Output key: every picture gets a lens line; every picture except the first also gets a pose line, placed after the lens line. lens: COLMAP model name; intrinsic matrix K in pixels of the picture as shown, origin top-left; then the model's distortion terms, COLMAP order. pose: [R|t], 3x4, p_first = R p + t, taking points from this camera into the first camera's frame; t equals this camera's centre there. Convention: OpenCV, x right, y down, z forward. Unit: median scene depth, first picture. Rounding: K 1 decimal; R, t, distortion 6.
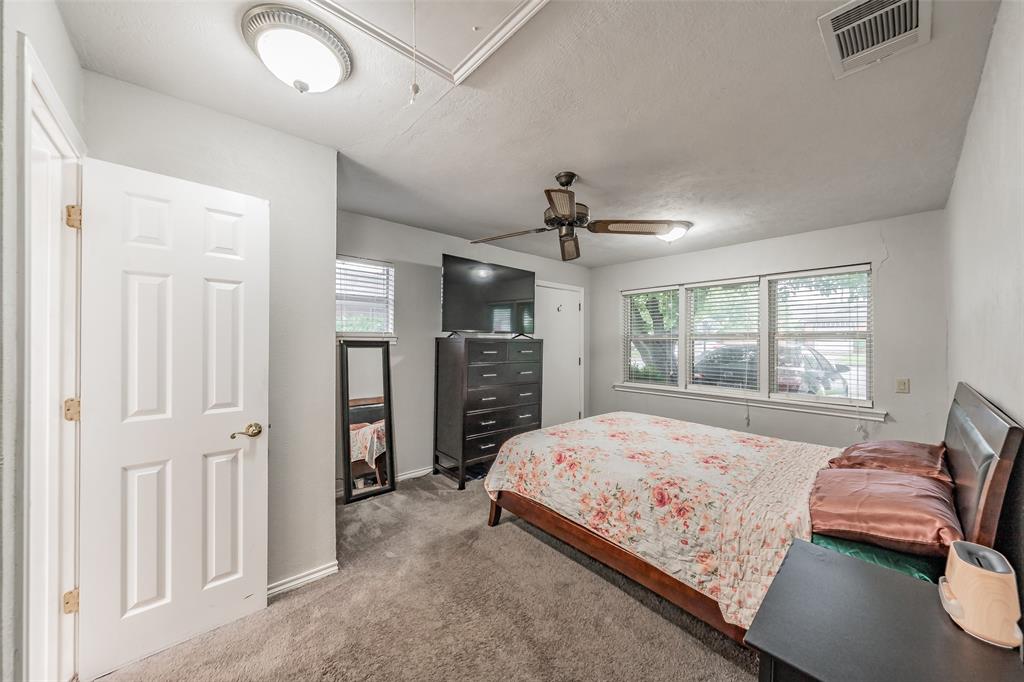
lens RADIAL K [[364.0, 0, 511.7], [0, 364.0, 347.0], [0, 0, 1]] dist [0.000239, 0.000198]
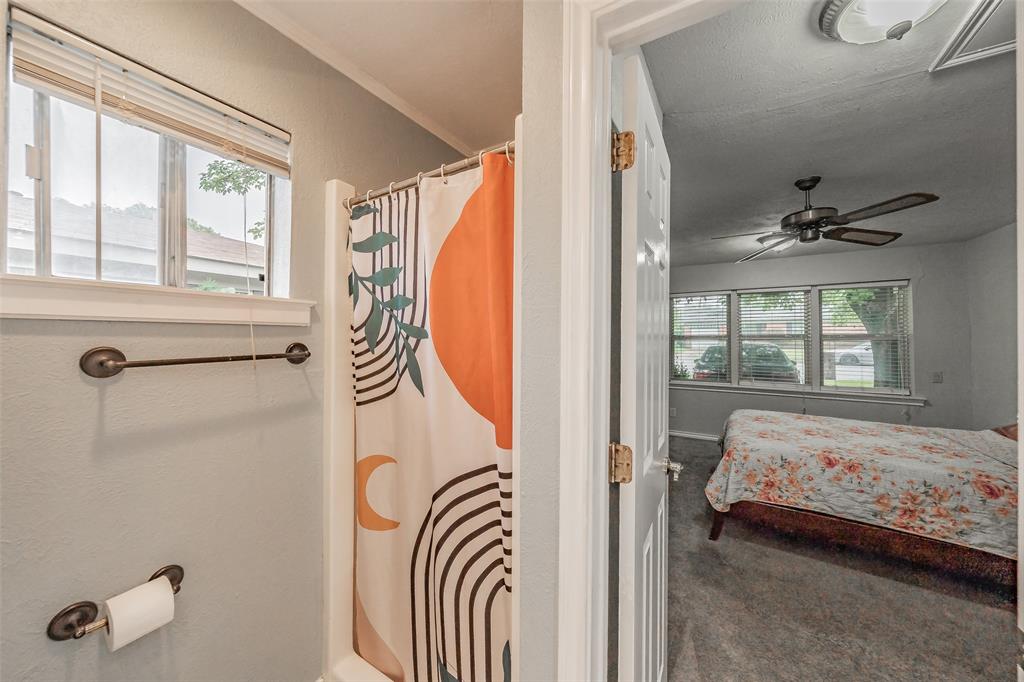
lens RADIAL K [[364.0, 0, 511.7], [0, 364.0, 340.2], [0, 0, 1]] dist [0.000239, 0.000198]
pose [[0.955122, 0.000980, 0.296211, -0.965130], [0.002237, 0.999942, -0.010521, -0.018227], [-0.296204, 0.010711, 0.955065, 0.289085]]
